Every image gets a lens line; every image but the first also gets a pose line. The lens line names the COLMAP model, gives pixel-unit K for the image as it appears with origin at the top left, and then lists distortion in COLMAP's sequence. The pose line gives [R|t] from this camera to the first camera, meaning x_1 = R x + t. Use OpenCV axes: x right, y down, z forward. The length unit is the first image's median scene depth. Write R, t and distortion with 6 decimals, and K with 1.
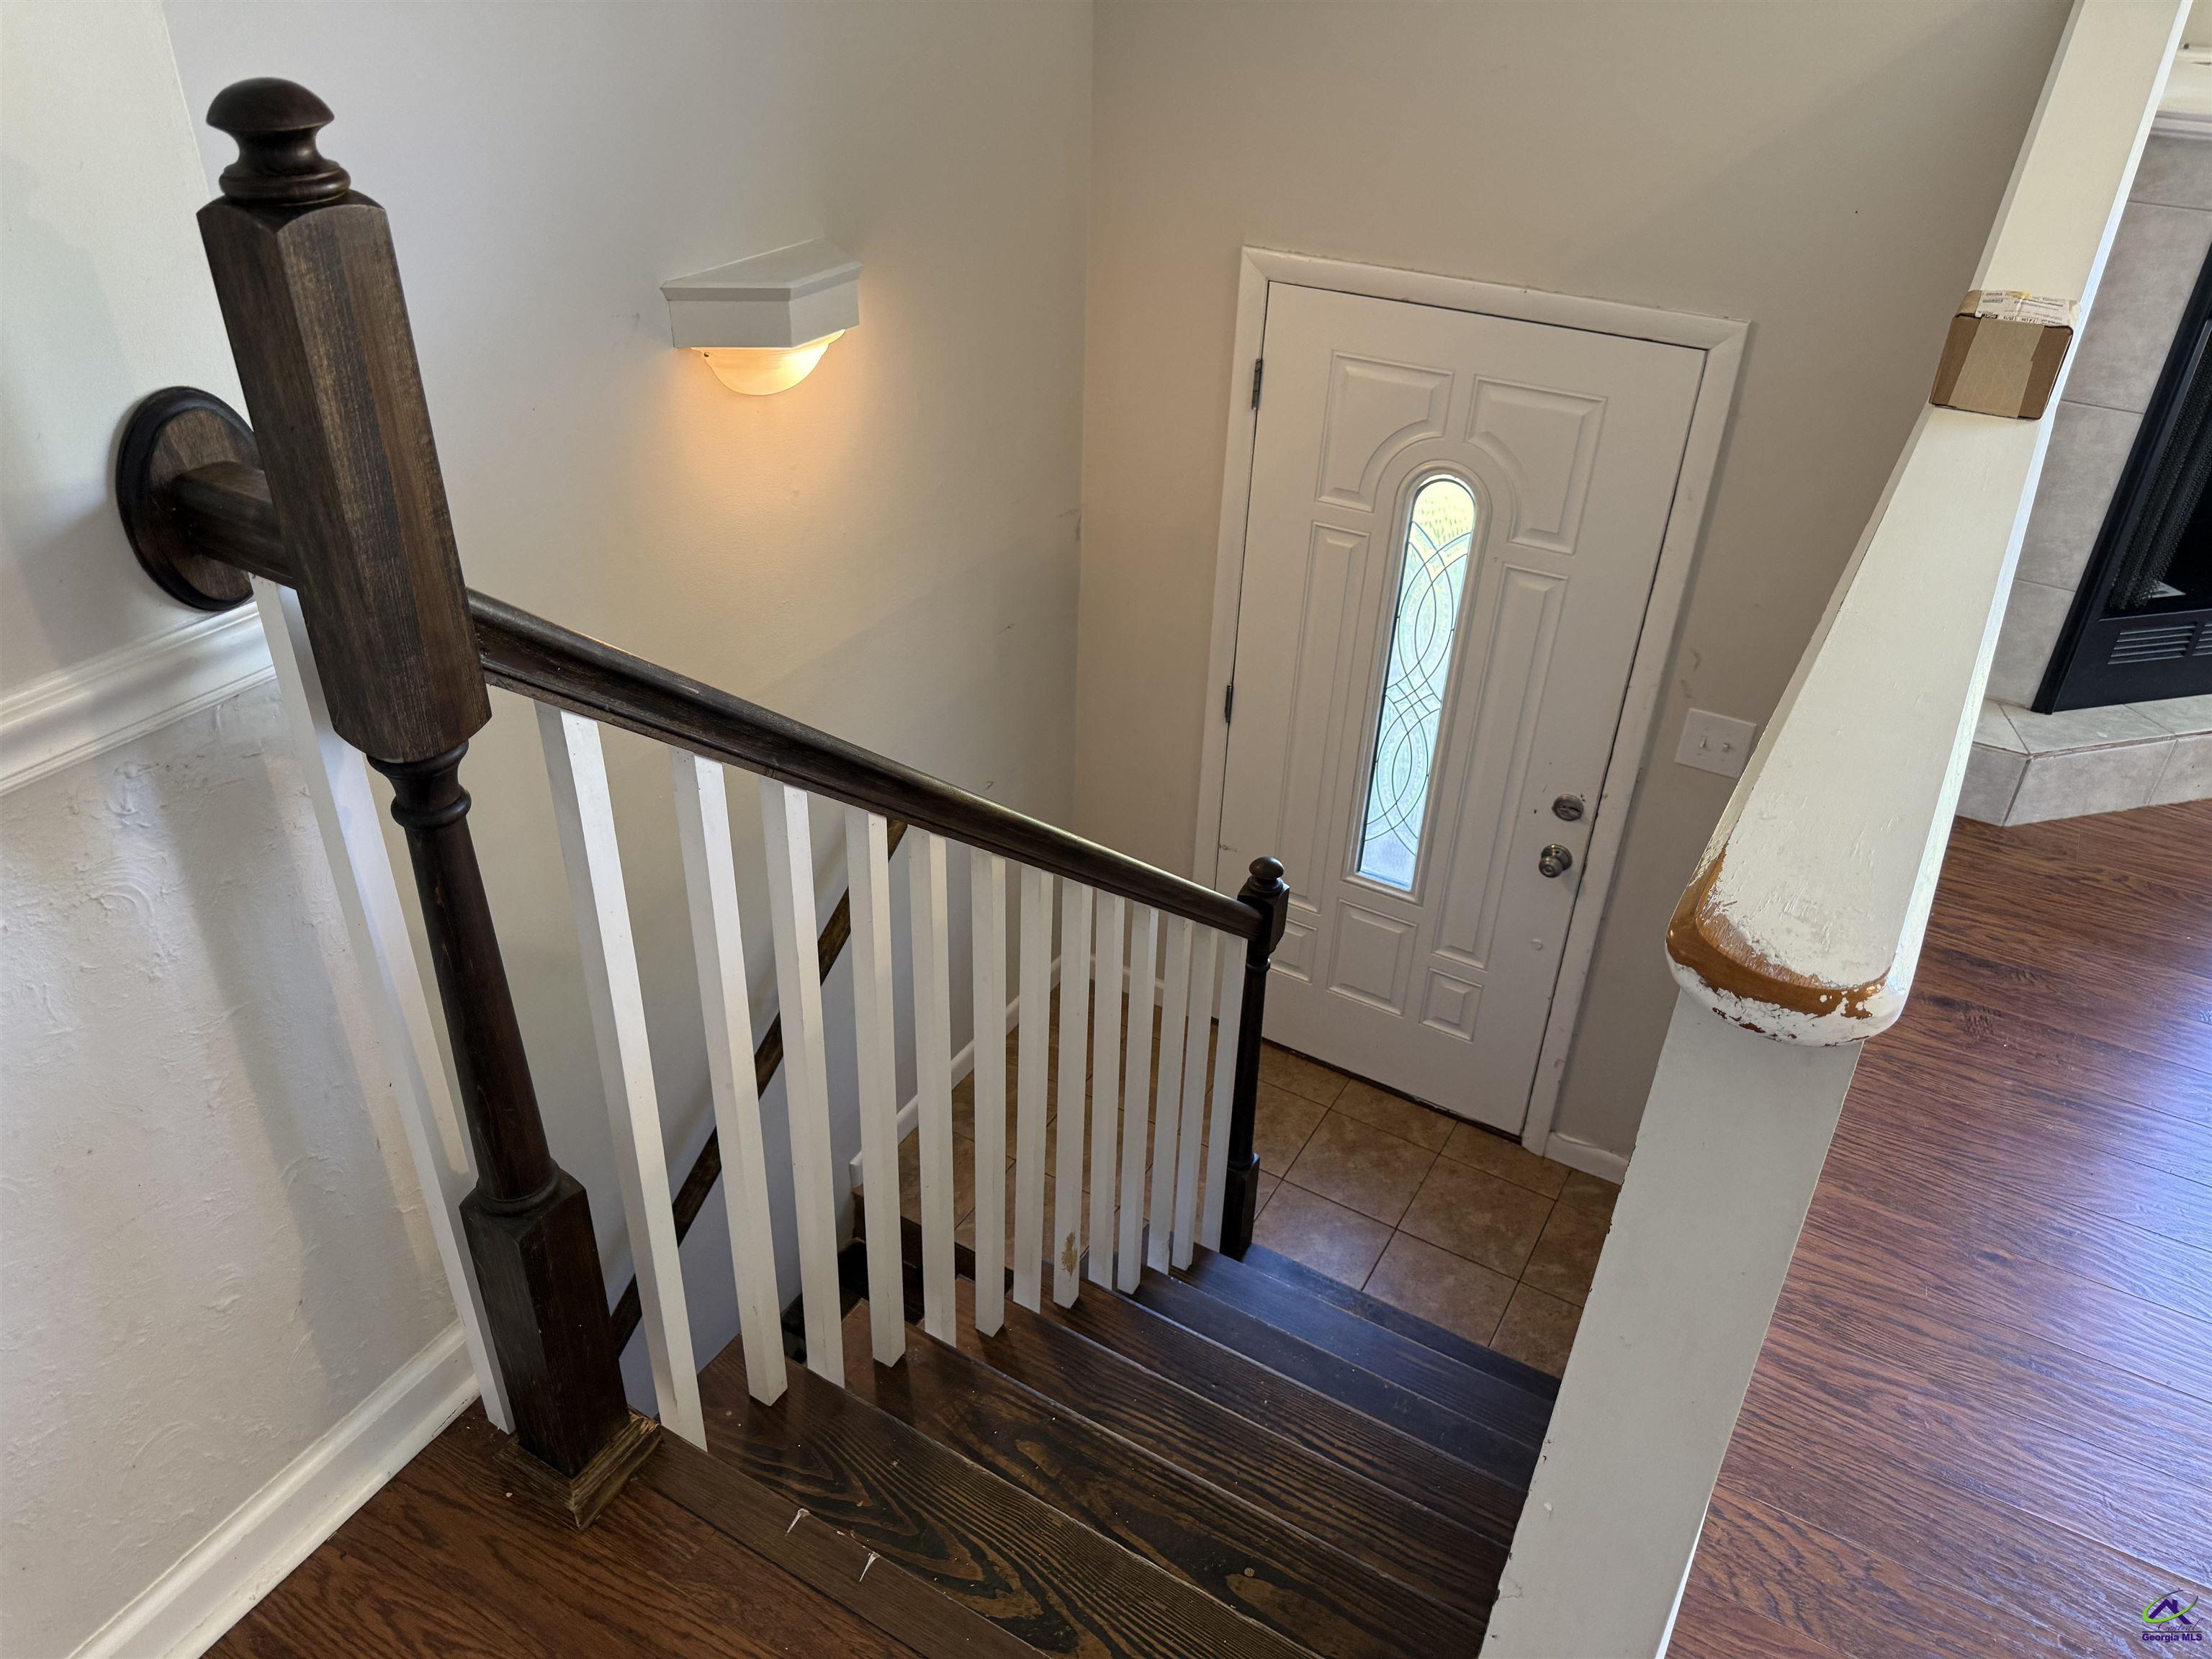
lens RADIAL K [[1562.7, 0, 1106.0], [0, 1562.7, 829.5], [0, 0, 1]] dist [0.055261, -0.061564]
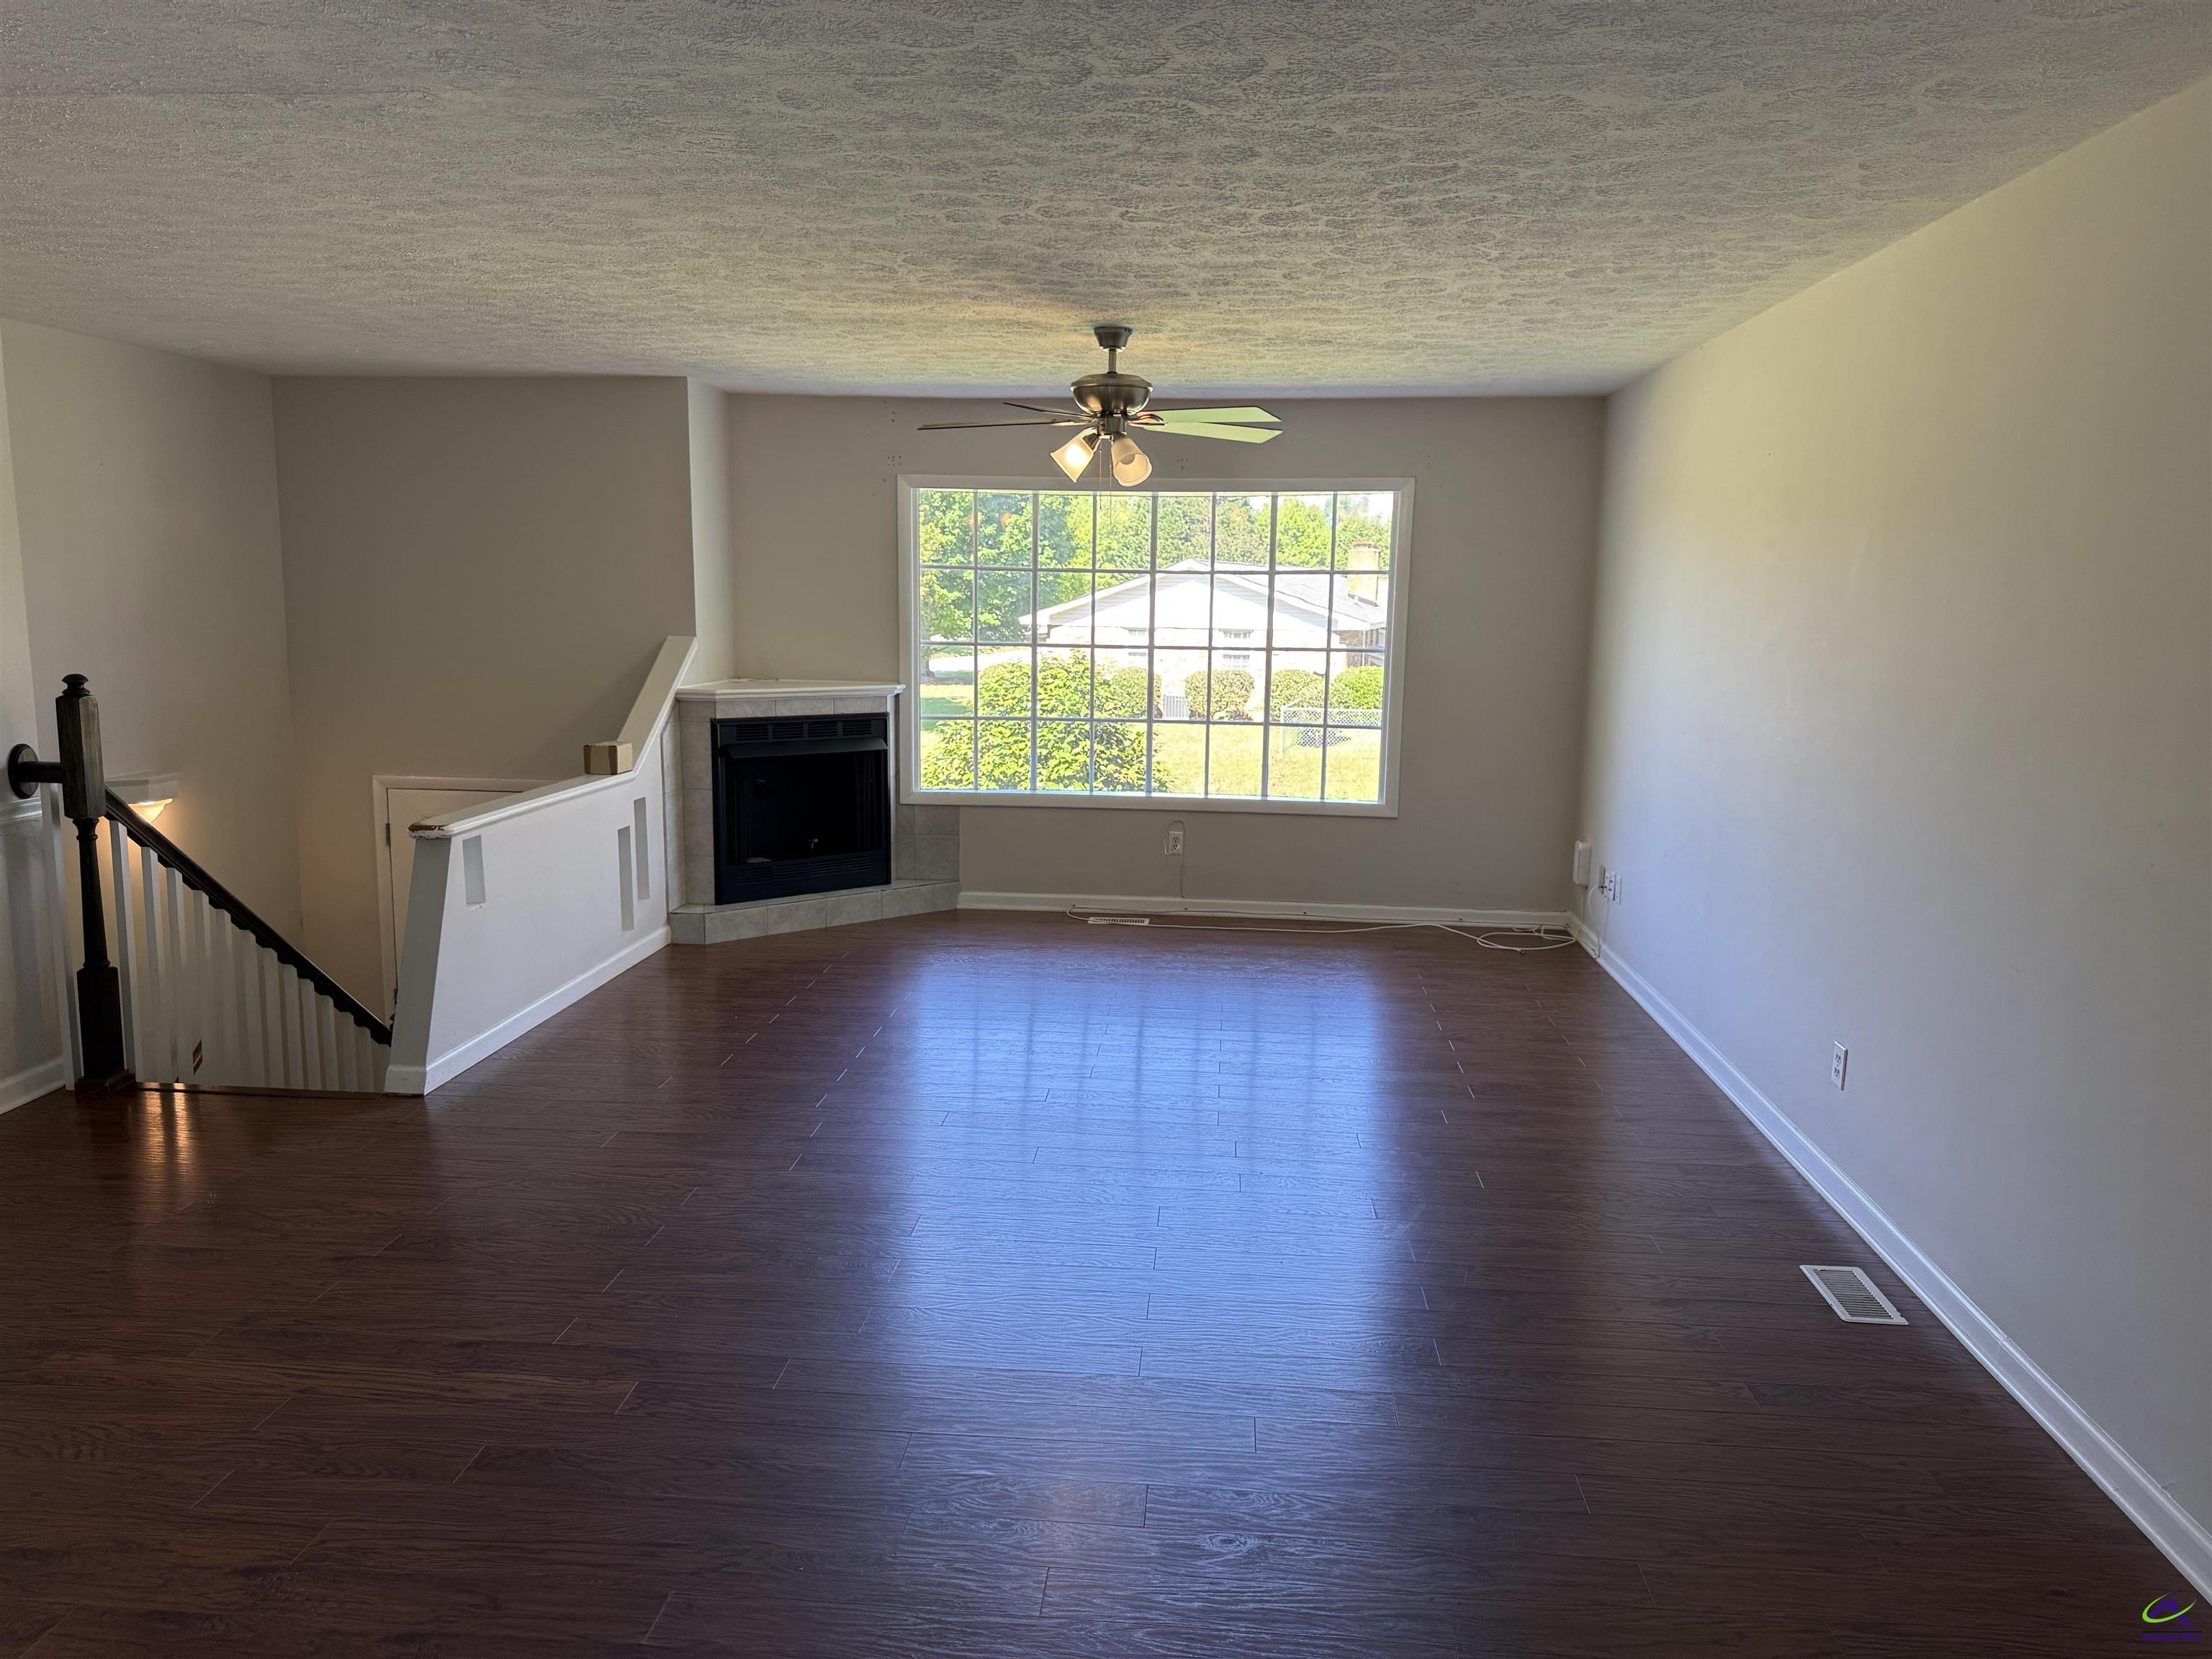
lens RADIAL K [[1562.7, 0, 1106.0], [0, 1562.7, 829.5], [0, 0, 1]] dist [0.055261, -0.061564]
pose [[0.904665, -0.079252, 0.418689, 0.229676], [0.240250, 0.906361, -0.347549, 1.931888], [-0.351939, 0.415005, 0.838993, -3.211222]]
